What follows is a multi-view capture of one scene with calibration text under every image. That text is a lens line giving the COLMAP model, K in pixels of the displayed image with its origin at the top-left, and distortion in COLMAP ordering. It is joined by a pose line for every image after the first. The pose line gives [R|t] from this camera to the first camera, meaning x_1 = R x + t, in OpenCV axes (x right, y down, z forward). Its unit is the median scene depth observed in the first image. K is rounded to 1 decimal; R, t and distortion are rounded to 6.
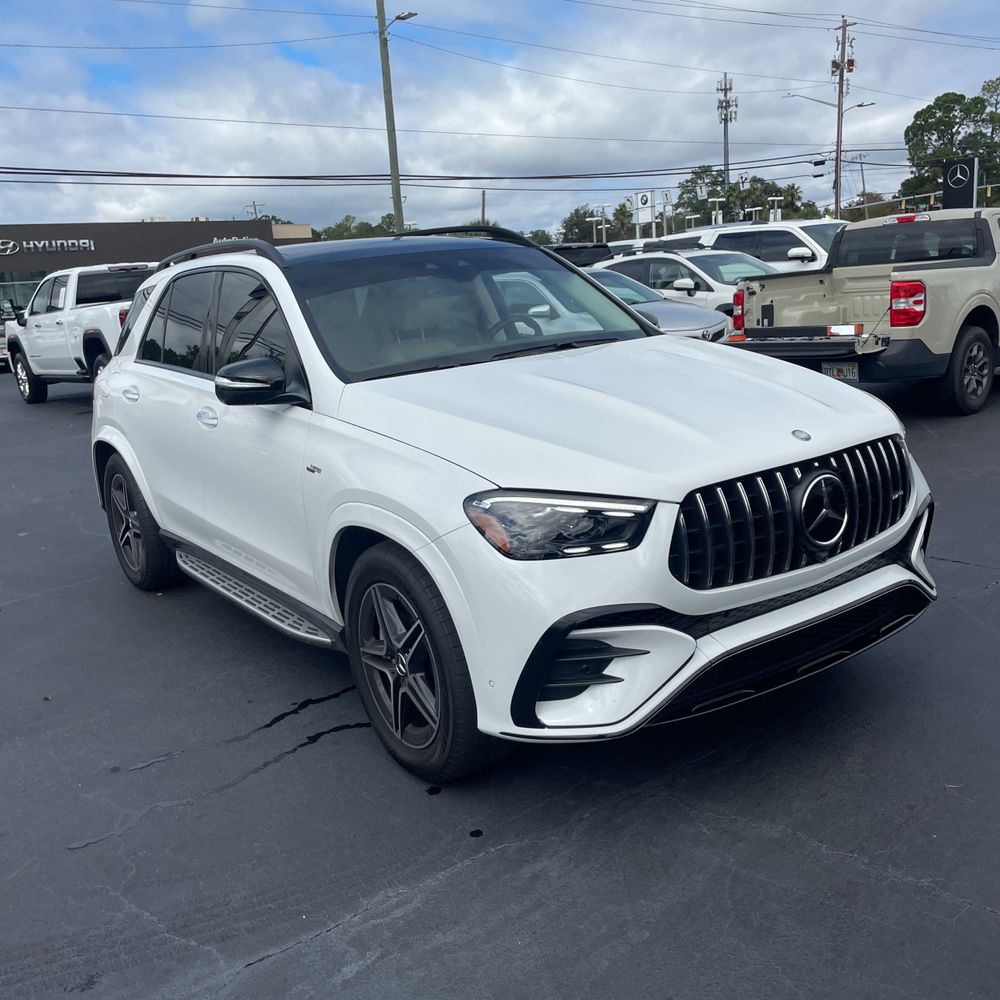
lens RADIAL K [[995.5, 0, 499.4], [0, 995.5, 536.5], [0, 0, 1]] dist [0.016759, 0.002721]
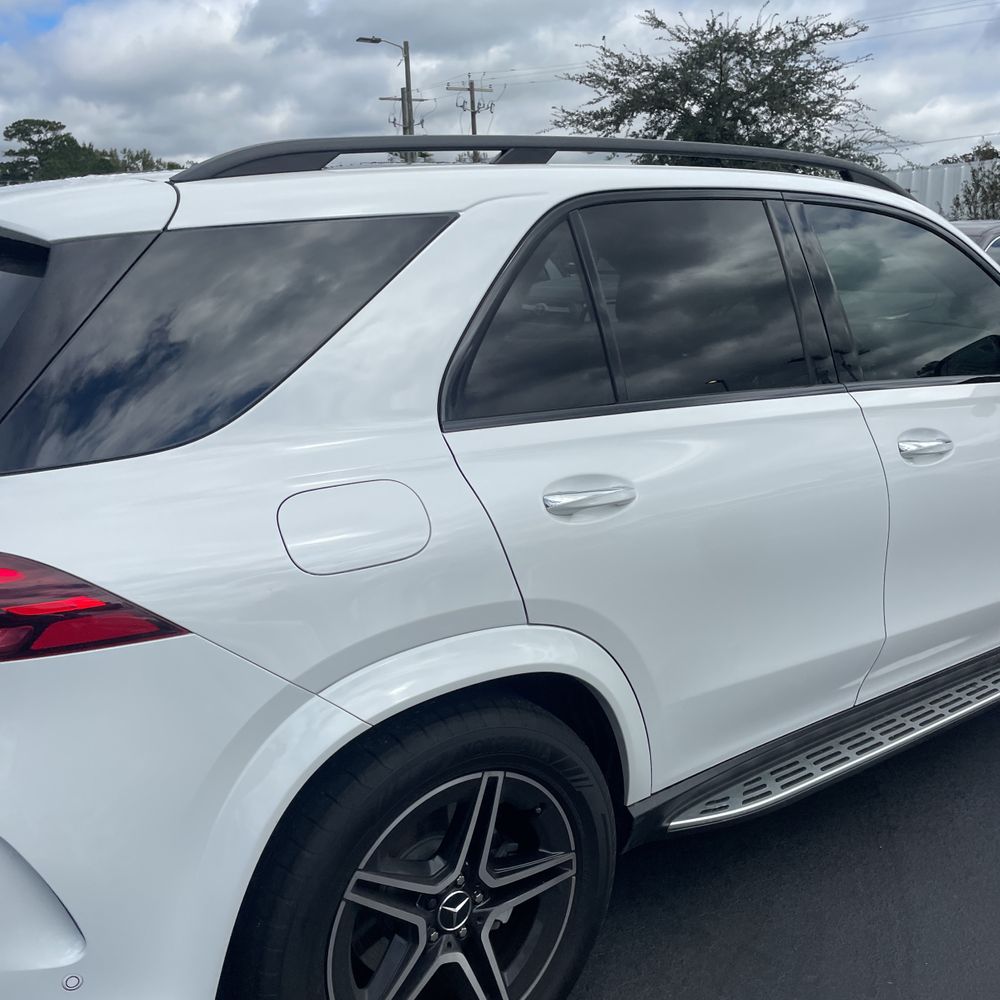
lens RADIAL K [[1007.8, 0, 486.7], [0, 1007.8, 497.3], [0, 0, 1]] dist [0.088471, -0.123280]
pose [[-0.003709, -0.153231, 0.988184, -0.490907], [0.273953, 0.950229, 0.148373, -0.138367], [-0.961736, 0.271266, 0.038454, 0.676598]]
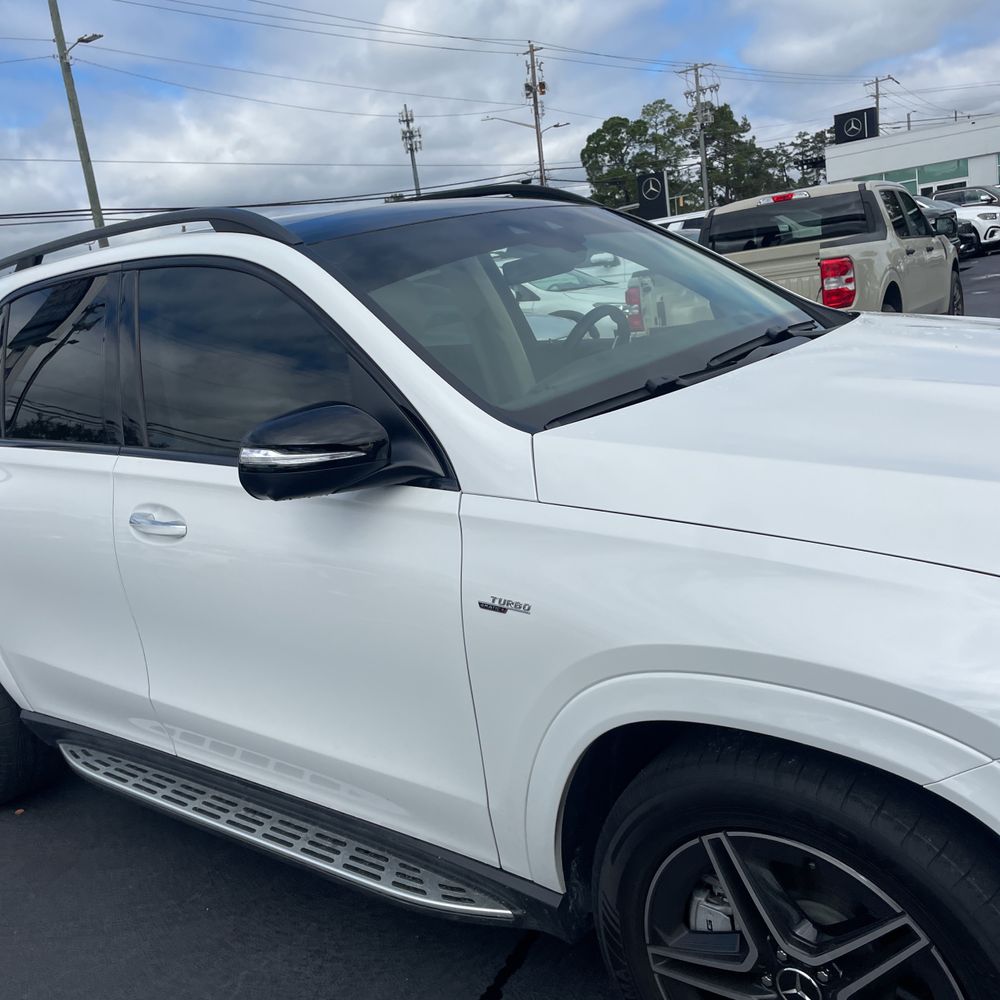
lens RADIAL K [[1002.1, 0, 494.1], [0, 1002.1, 503.7], [0, 0, 1]] dist [0.117214, -0.183990]
pose [[0.959495, -0.124820, 0.252566, -0.137298], [0.140162, 0.989167, -0.043619, -0.042693], [-0.244385, 0.077252, 0.966596, 0.218030]]
